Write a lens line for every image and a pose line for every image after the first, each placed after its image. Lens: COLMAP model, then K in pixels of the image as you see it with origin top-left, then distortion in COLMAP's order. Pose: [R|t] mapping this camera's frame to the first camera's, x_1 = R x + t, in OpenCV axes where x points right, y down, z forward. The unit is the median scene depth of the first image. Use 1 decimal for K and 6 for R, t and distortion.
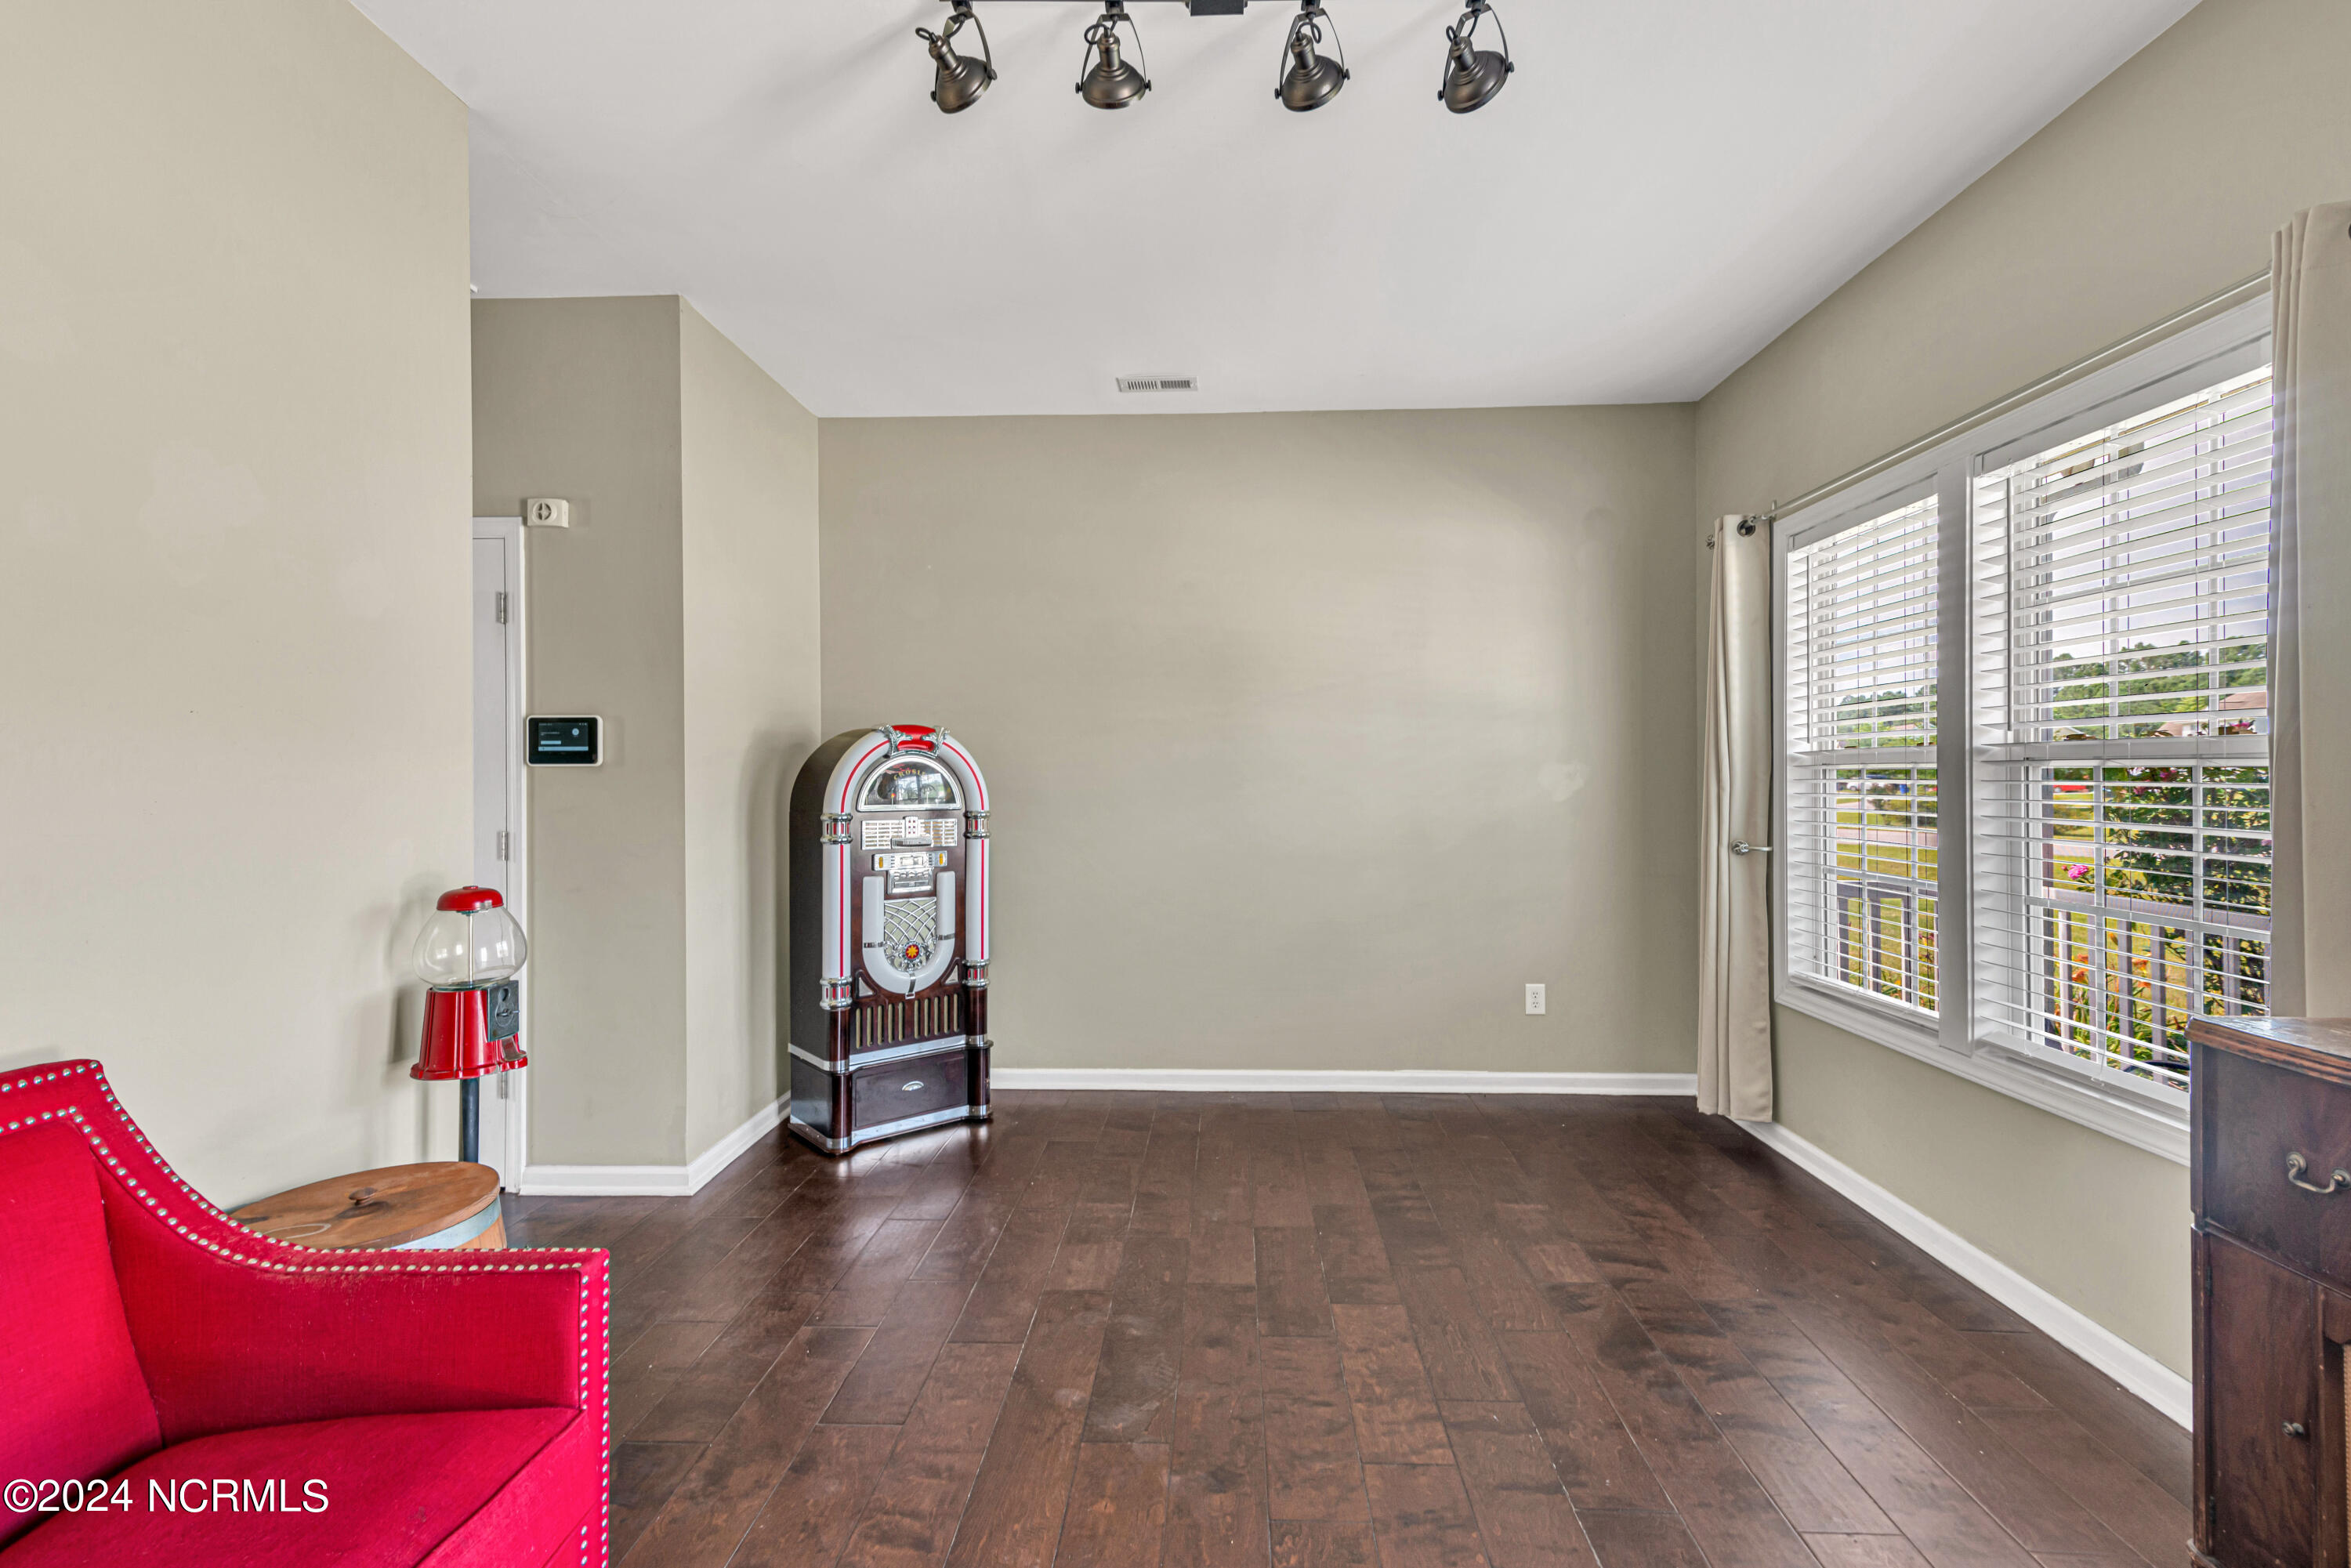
lens RADIAL K [[1063.9, 0, 1182.9], [0, 1063.9, 775.2], [0, 0, 1]] dist [0.014541, -0.001311]
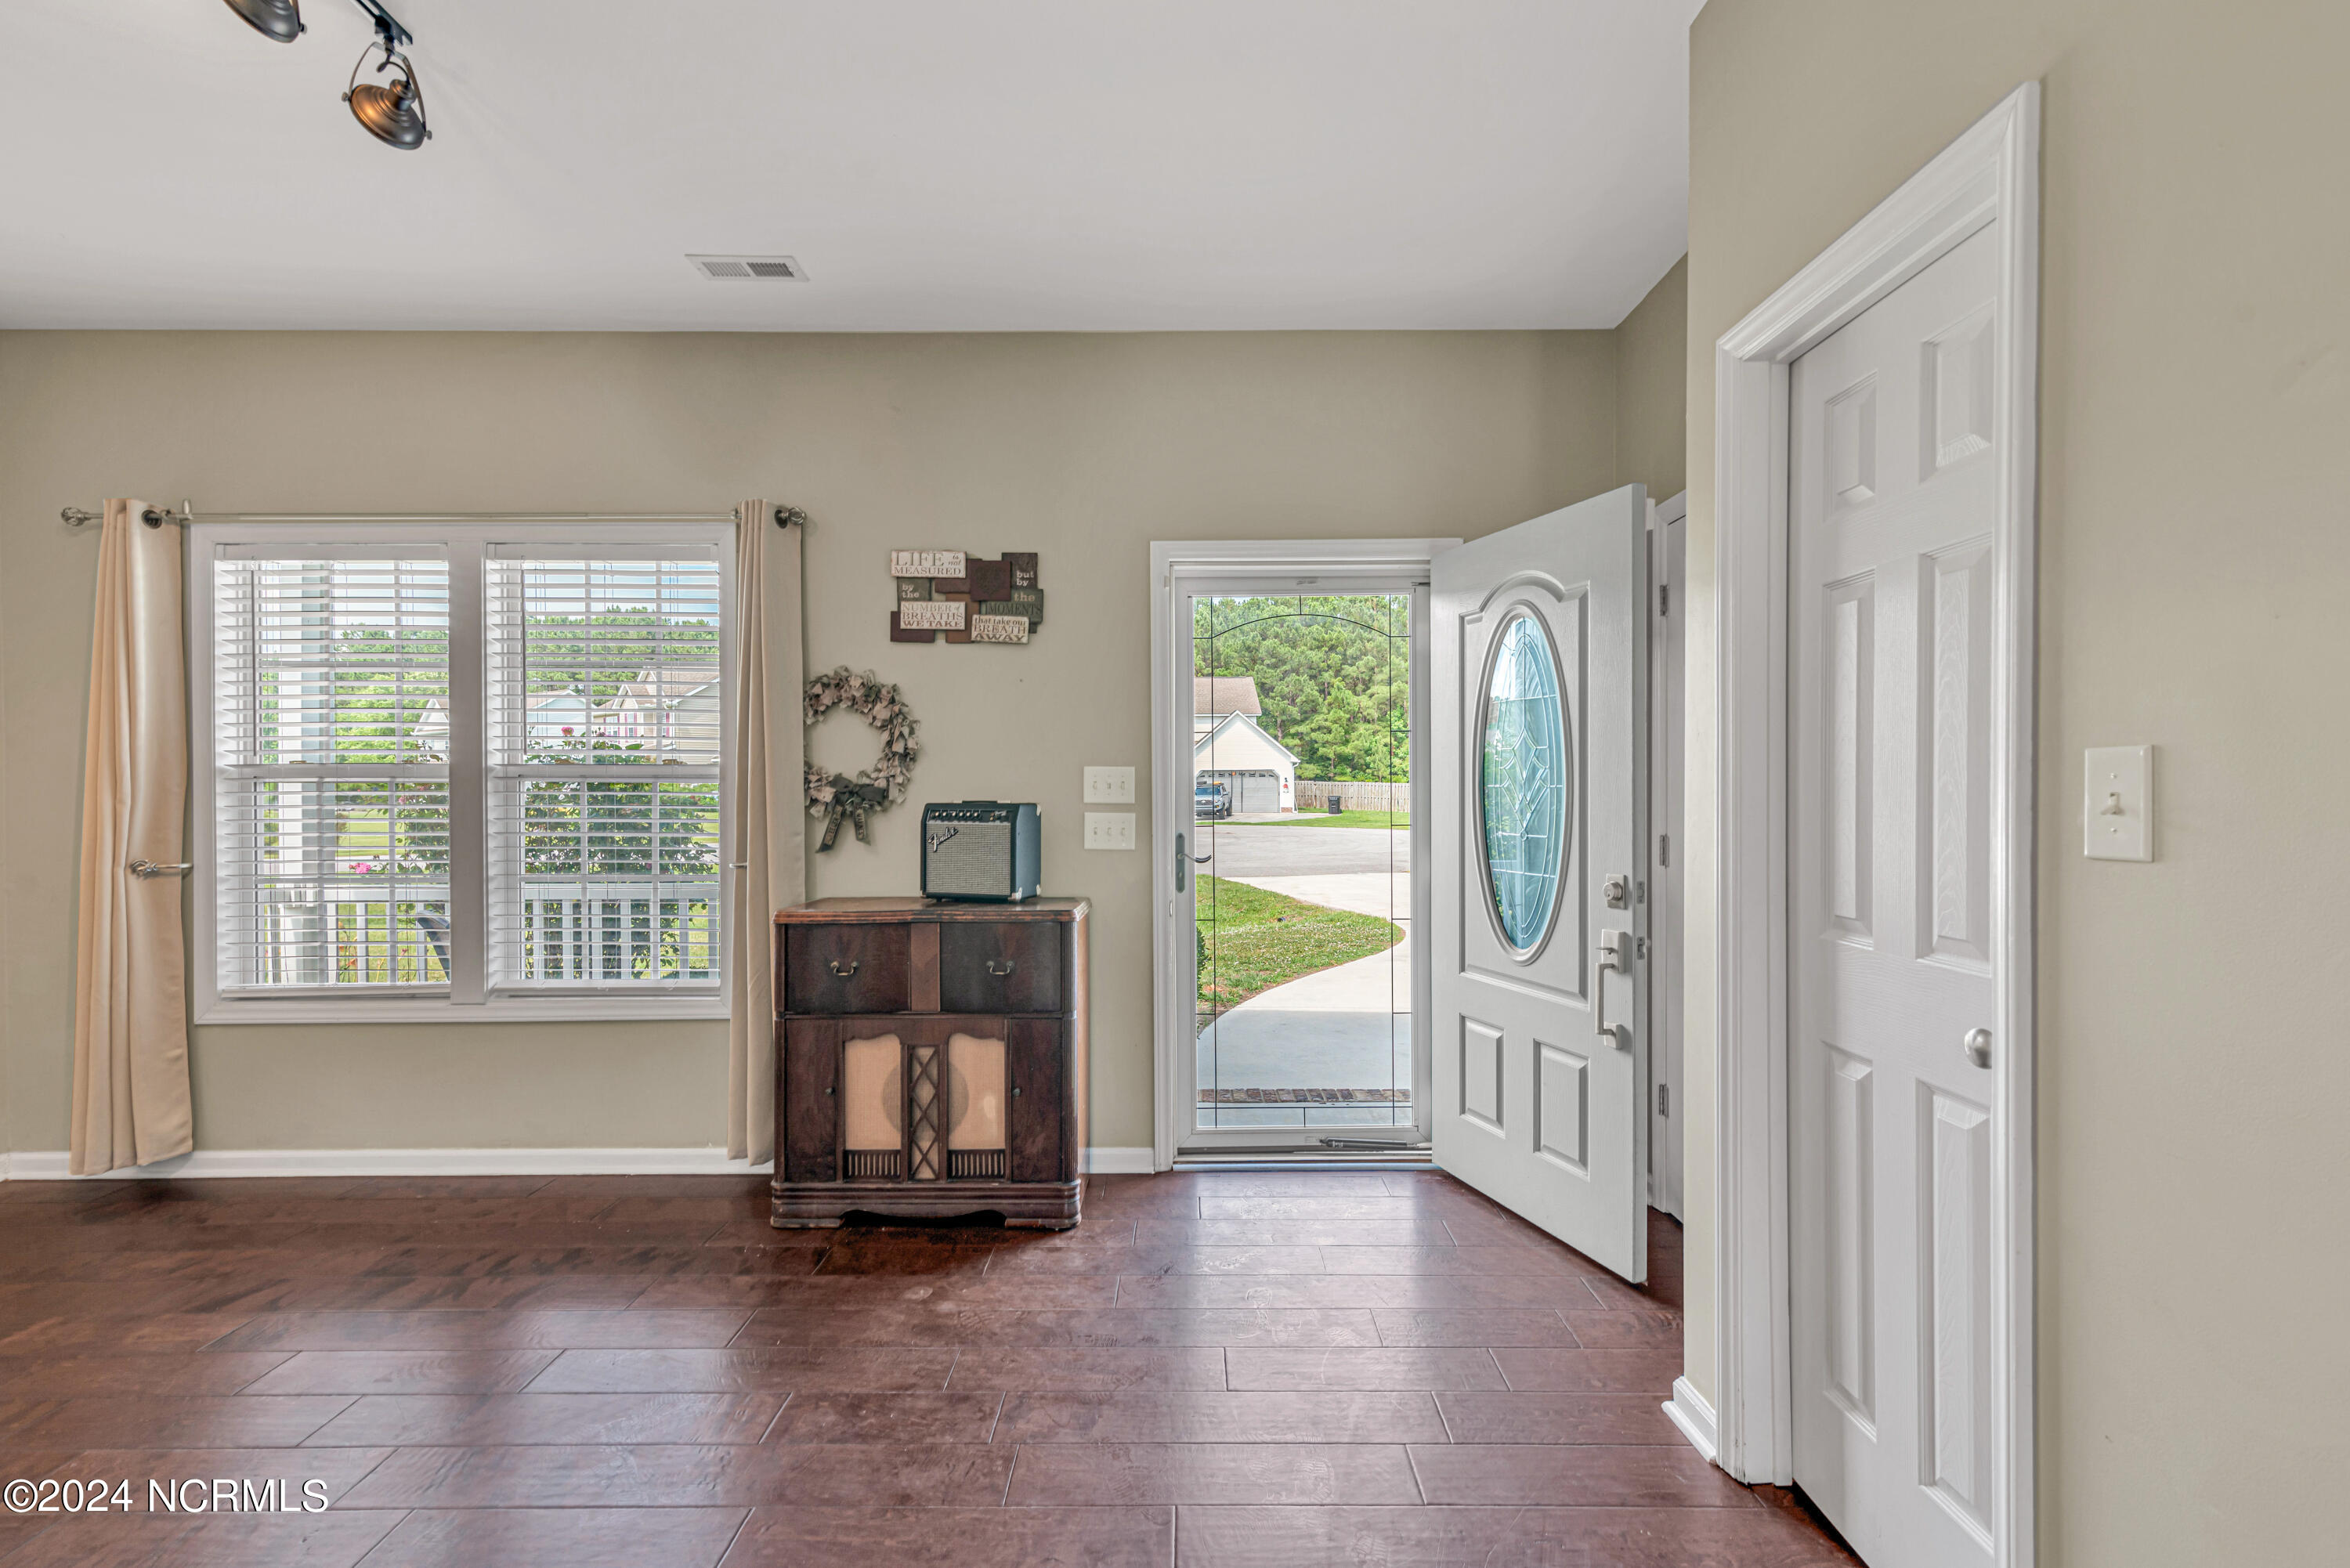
lens RADIAL K [[1063.4, 0, 1183.9], [0, 1063.4, 797.6], [0, 0, 1]] dist [0.014541, -0.001311]
pose [[-0.030768, -0.010125, 0.999475, -0.513906], [0.001235, 0.999948, 0.010168, -0.000079], [-0.999526, 0.001548, -0.030754, 0.167835]]
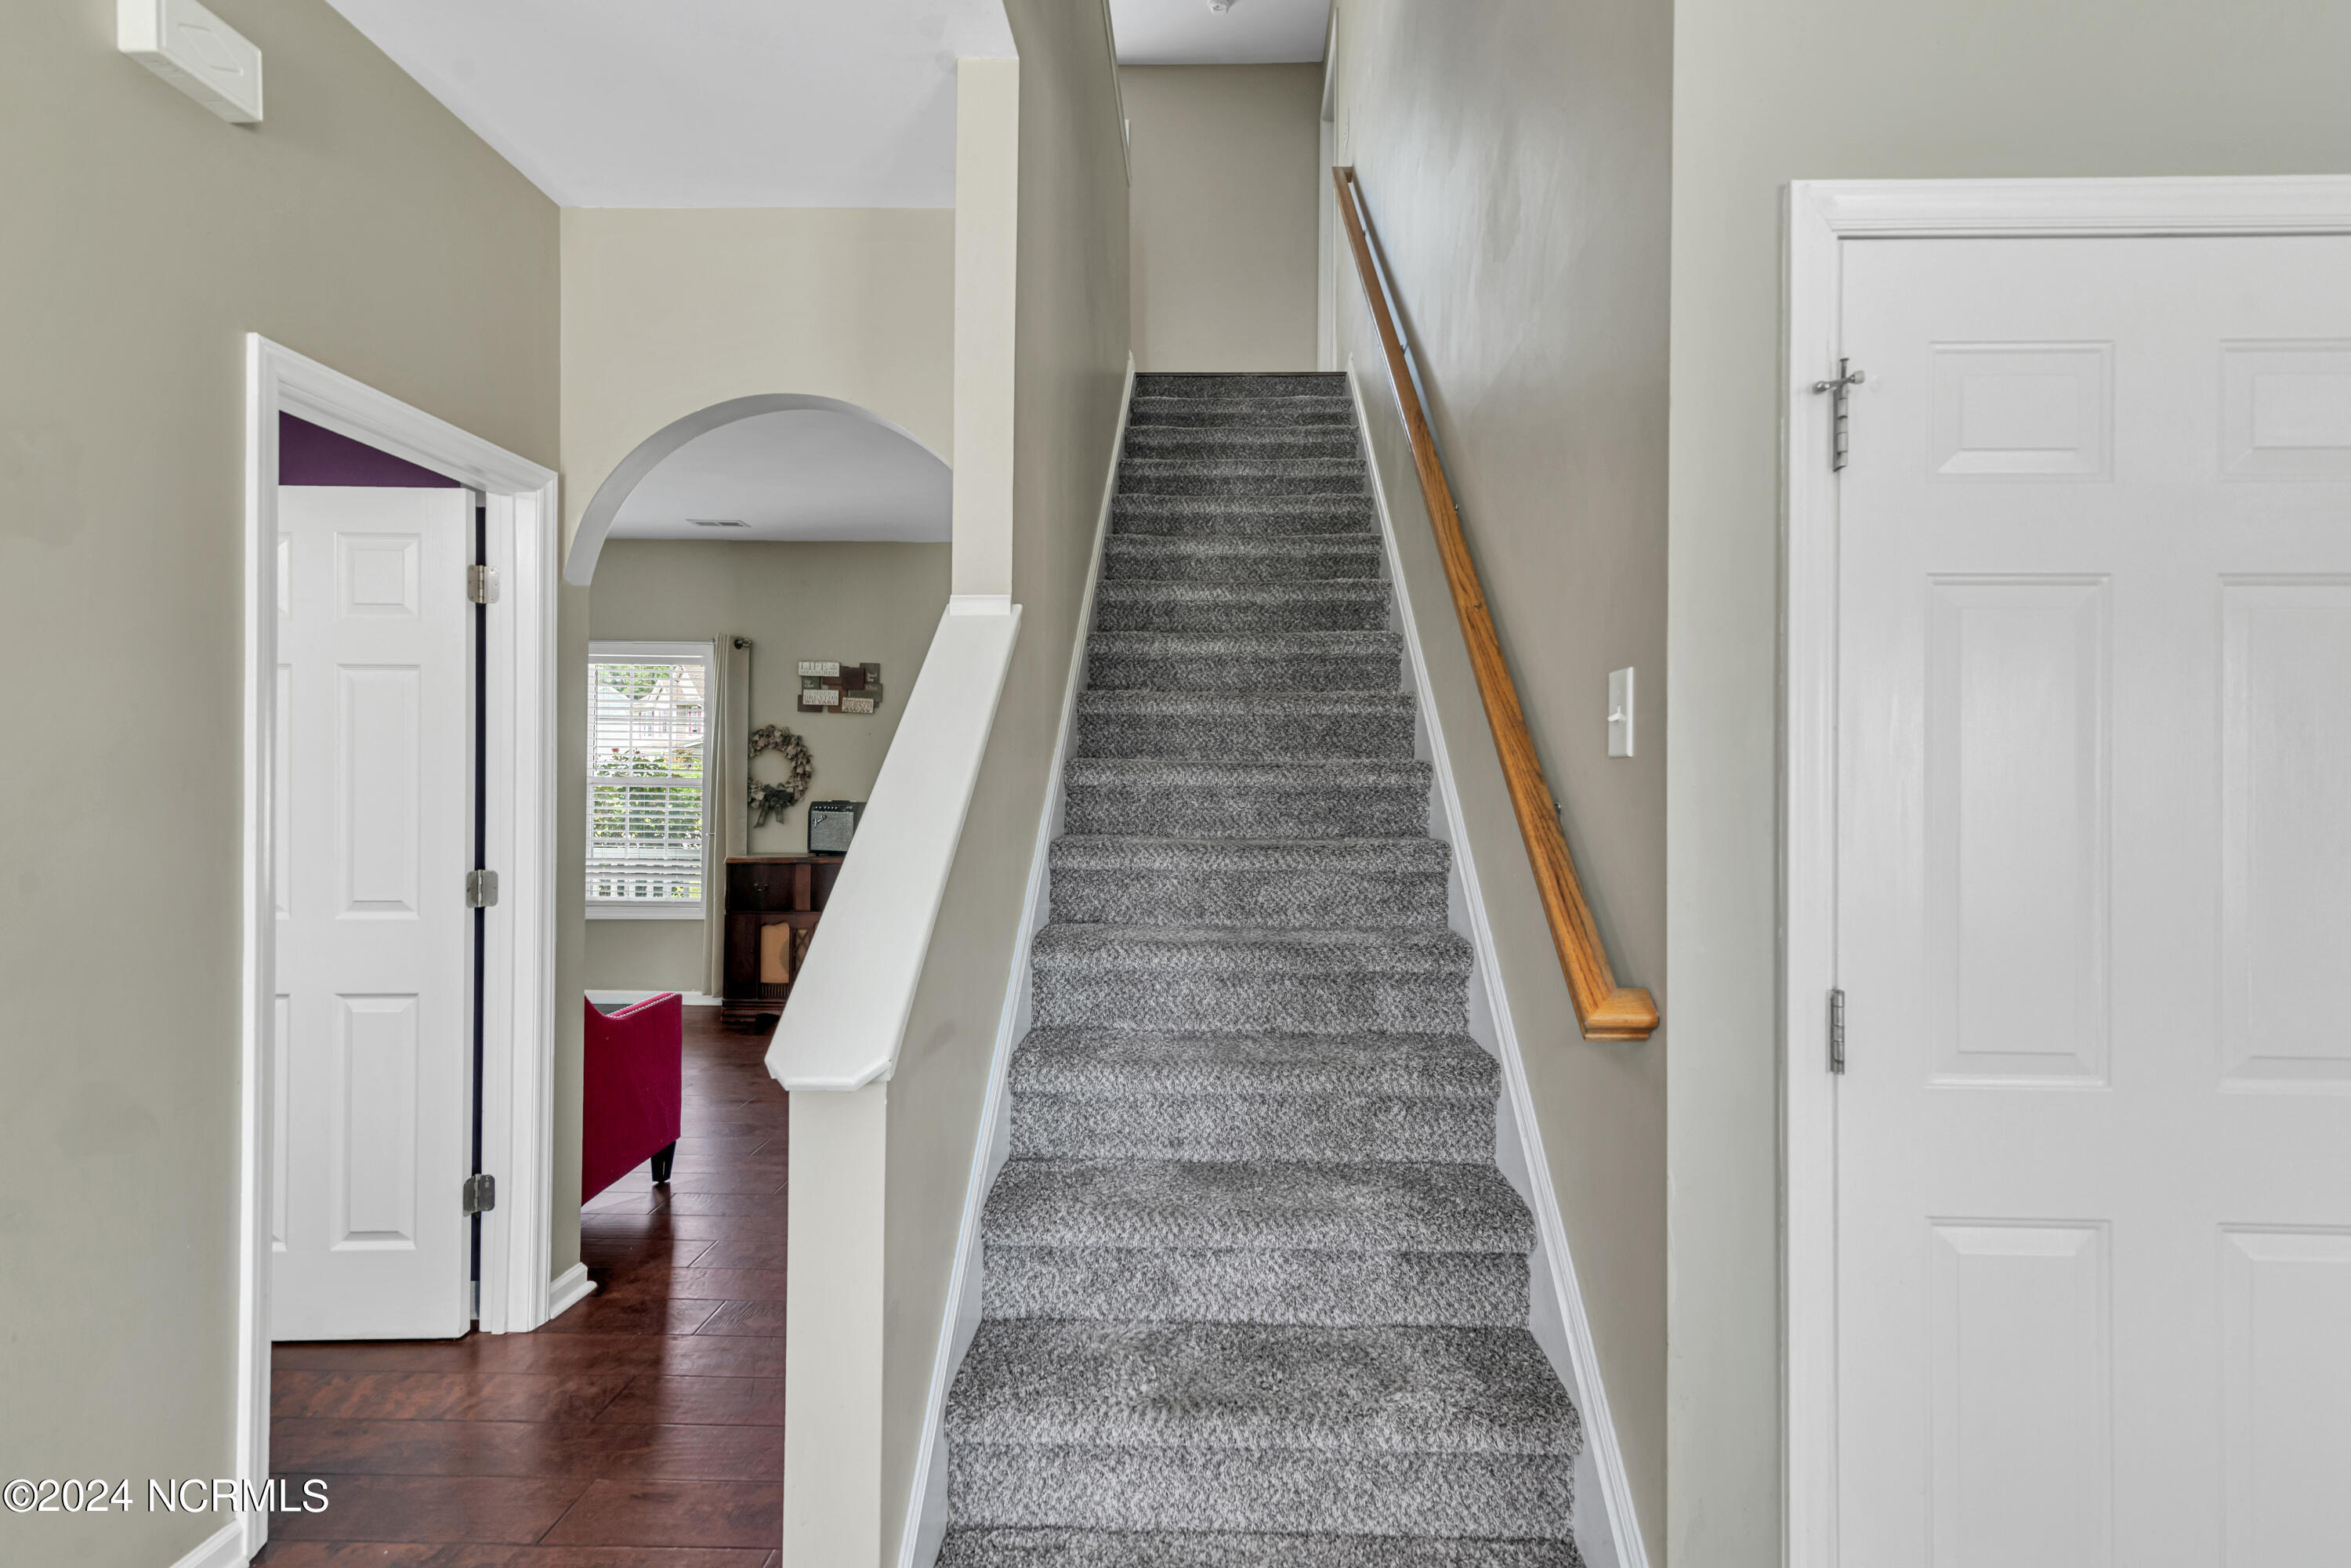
lens RADIAL K [[1063.9, 0, 1193.1], [0, 1063.9, 784.4], [0, 0, 1]] dist [0.014541, -0.001311]
pose [[-0.012822, 0.002595, 0.999914, -1.428916], [-0.014995, 0.999884, -0.002787, -0.020526], [-0.999805, -0.015030, -0.012782, -0.291609]]
